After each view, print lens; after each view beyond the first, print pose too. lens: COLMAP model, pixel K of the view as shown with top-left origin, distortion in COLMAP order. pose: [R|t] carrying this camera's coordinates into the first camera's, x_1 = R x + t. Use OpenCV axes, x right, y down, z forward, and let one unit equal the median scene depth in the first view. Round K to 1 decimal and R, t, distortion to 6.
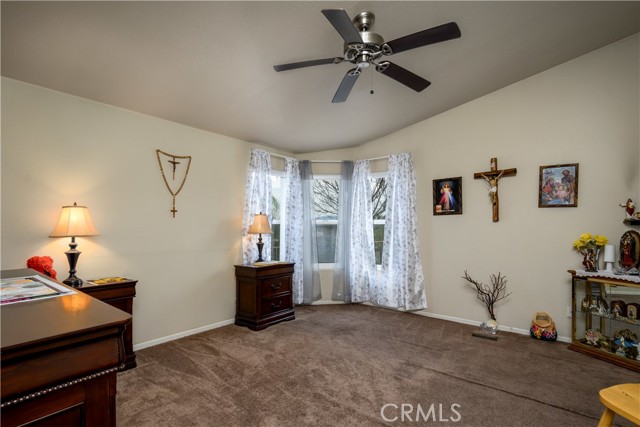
lens RADIAL K [[304.2, 0, 320.0], [0, 304.2, 213.5], [0, 0, 1]] dist [-0.000321, -0.000066]
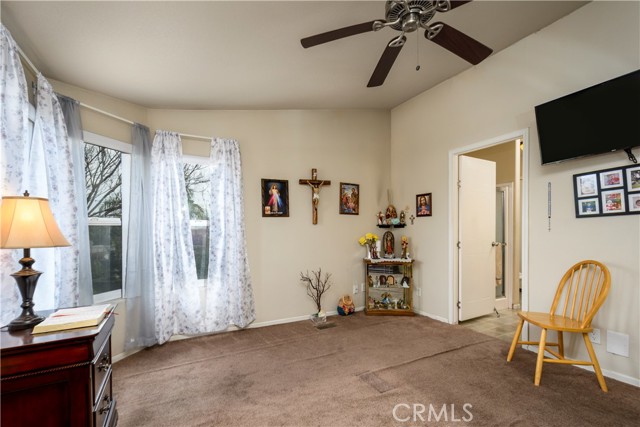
lens RADIAL K [[283.7, 0, 319.9], [0, 283.7, 226.7], [0, 0, 1]] dist [0.000425, 0.000087]
pose [[0.405520, 0.006304, 0.914064, -0.373146], [-0.037460, 0.999251, 0.009727, 0.022463], [-0.913318, -0.038186, 0.405452, 0.525577]]
